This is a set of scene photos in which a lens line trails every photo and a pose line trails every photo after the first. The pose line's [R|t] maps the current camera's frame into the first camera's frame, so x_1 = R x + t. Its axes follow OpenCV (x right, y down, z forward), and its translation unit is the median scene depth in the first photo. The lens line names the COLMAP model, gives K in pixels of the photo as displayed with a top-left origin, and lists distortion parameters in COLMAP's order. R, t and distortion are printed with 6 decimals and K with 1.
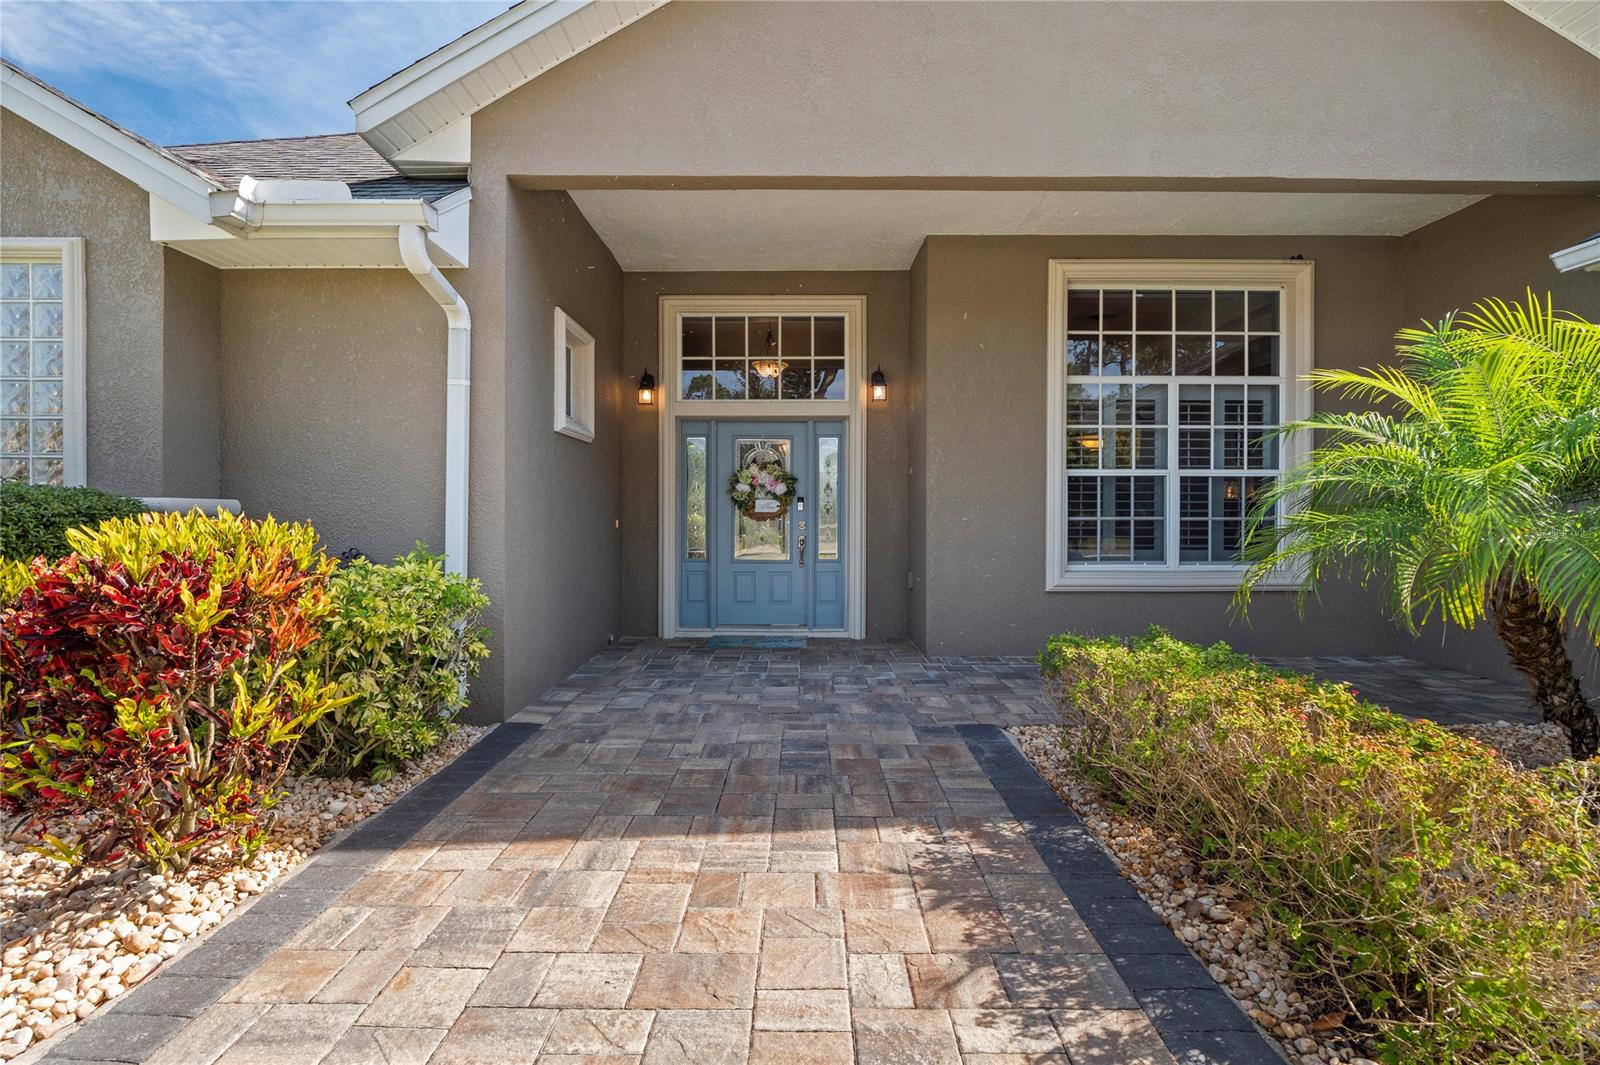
lens RADIAL K [[782.2, 0, 797.7], [0, 782.2, 532.7], [0, 0, 1]] dist [-0.022951, 0.000391]
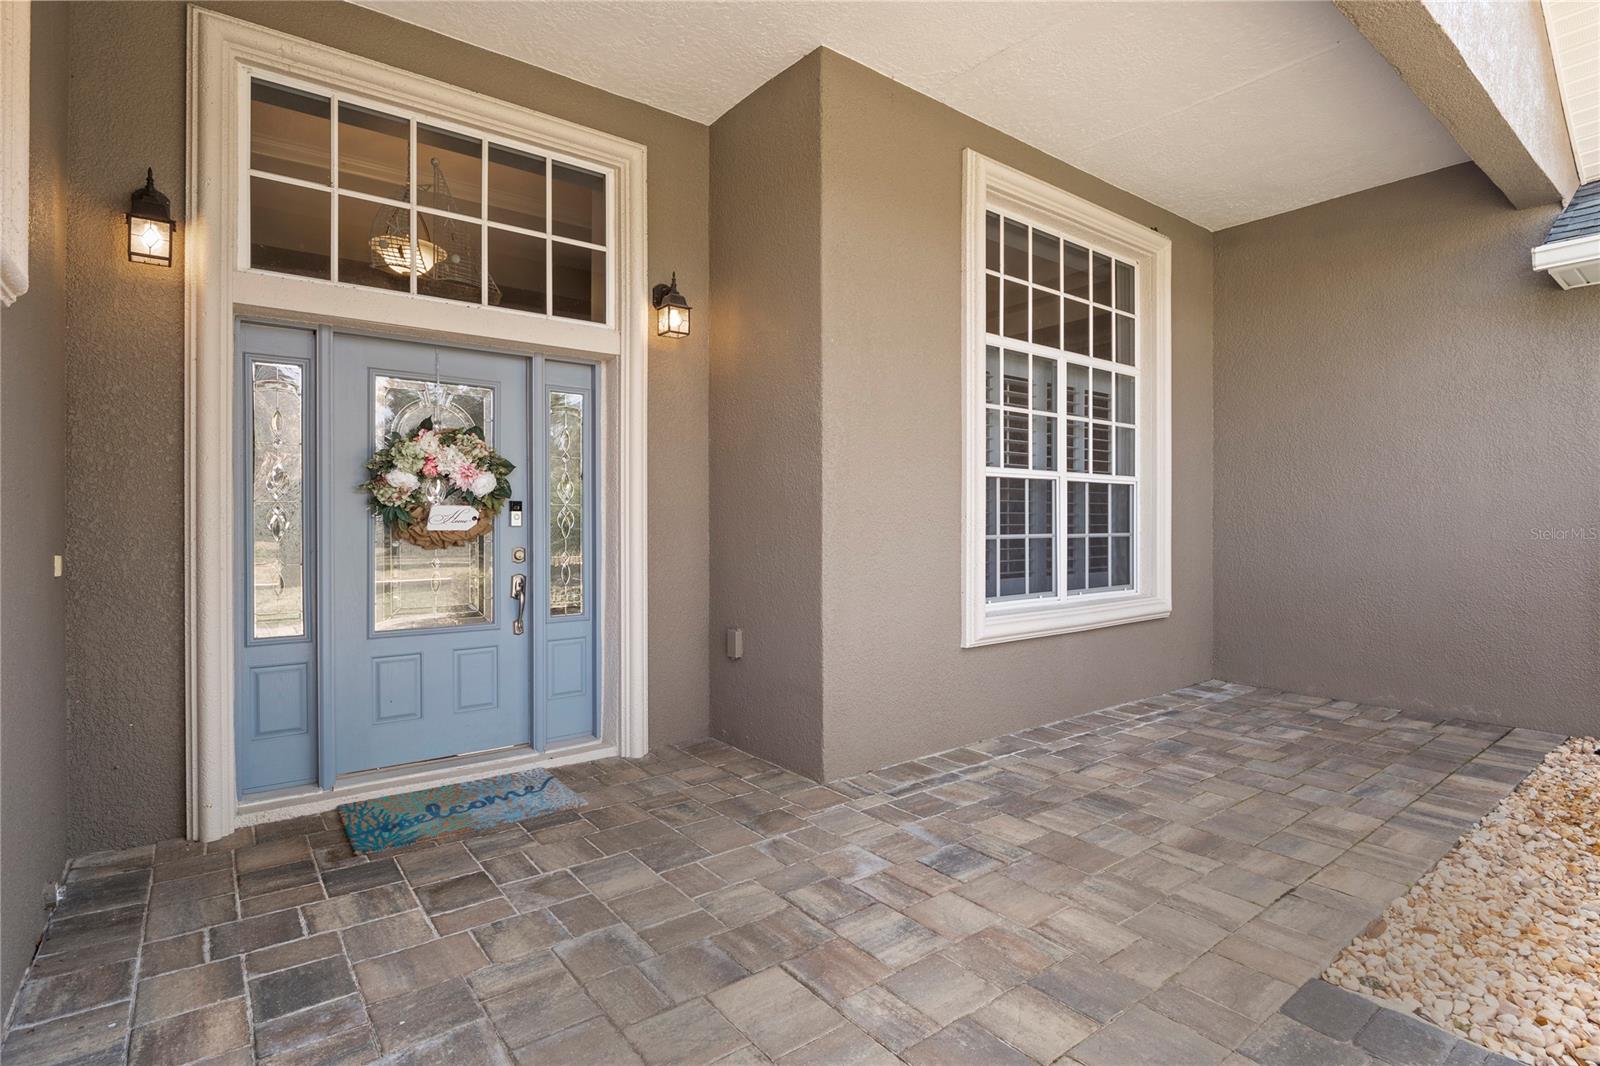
lens RADIAL K [[782.2, 0, 789.5], [0, 782.2, 534.9], [0, 0, 1]] dist [-0.022951, 0.000391]
pose [[0.785758, -0.011042, 0.618435, -0.186183], [0.019514, 0.999785, -0.006943, -0.017108], [-0.618226, 0.017524, 0.785805, 0.509952]]
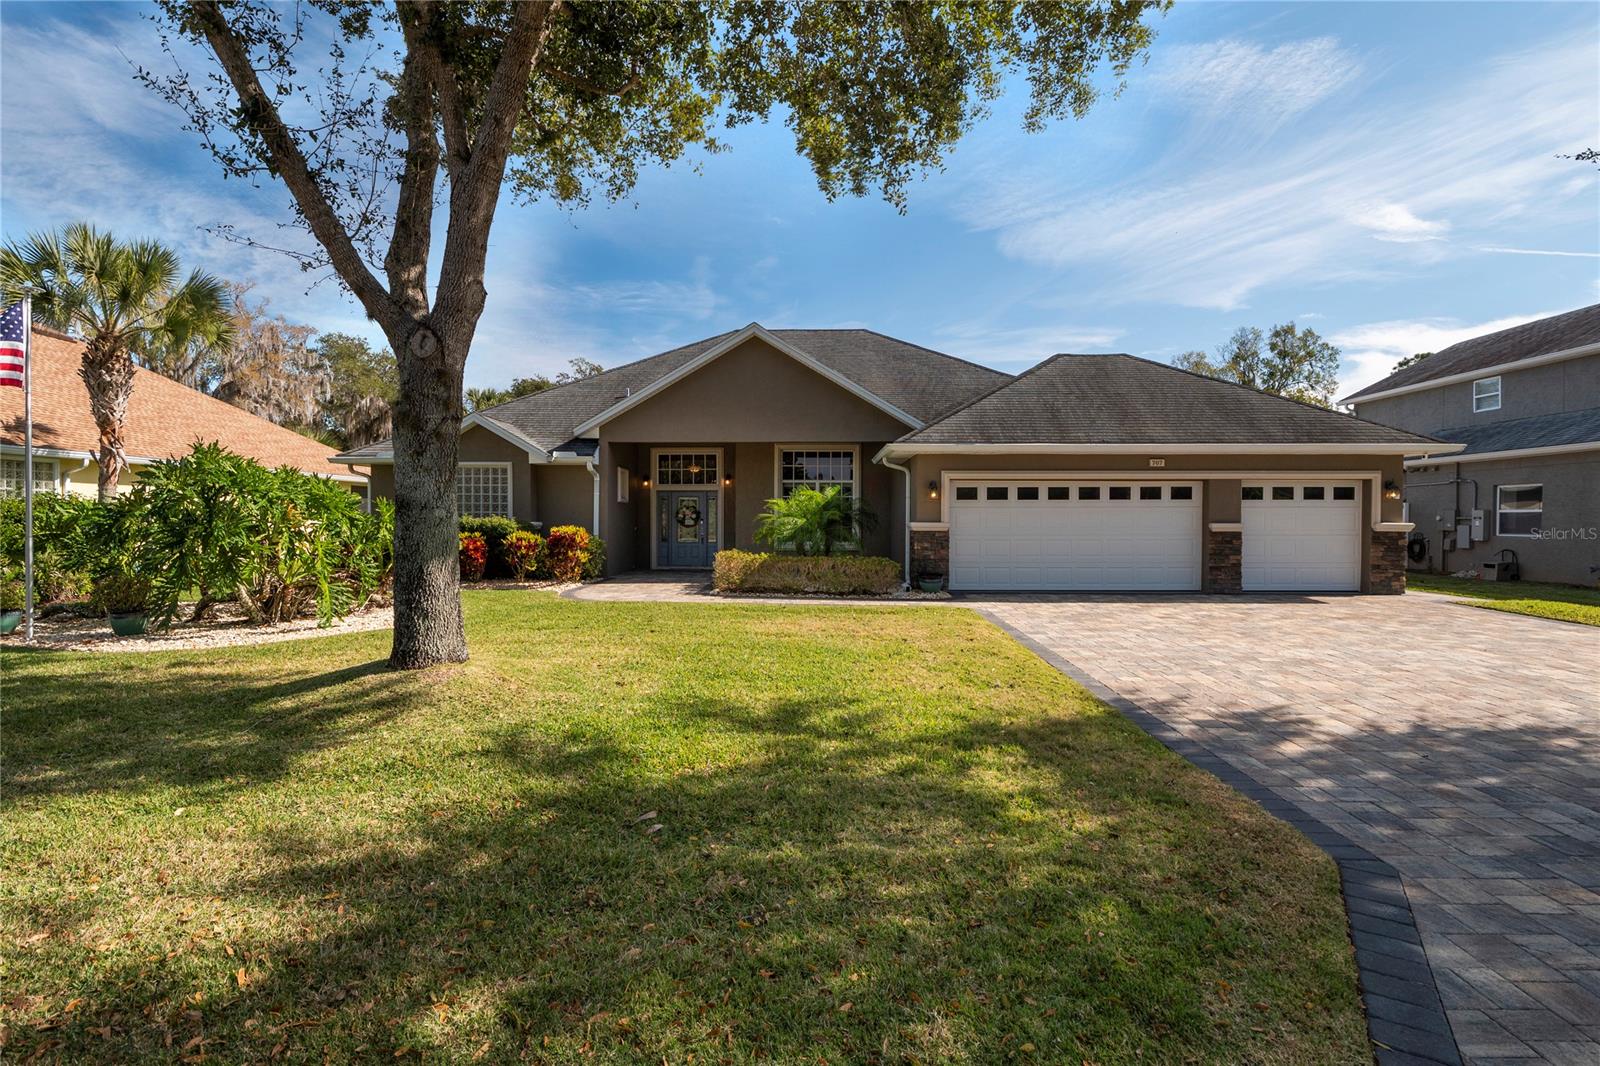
lens RADIAL K [[782.2, 0, 799.5], [0, 782.2, 525.5], [0, 0, 1]] dist [-0.022951, 0.000391]
pose [[0.999914, 0.000000, -0.013126, 0.405880], [-0.000209, 0.999873, -0.015952, 0.021922], [0.013124, 0.015953, 0.999787, -1.845921]]
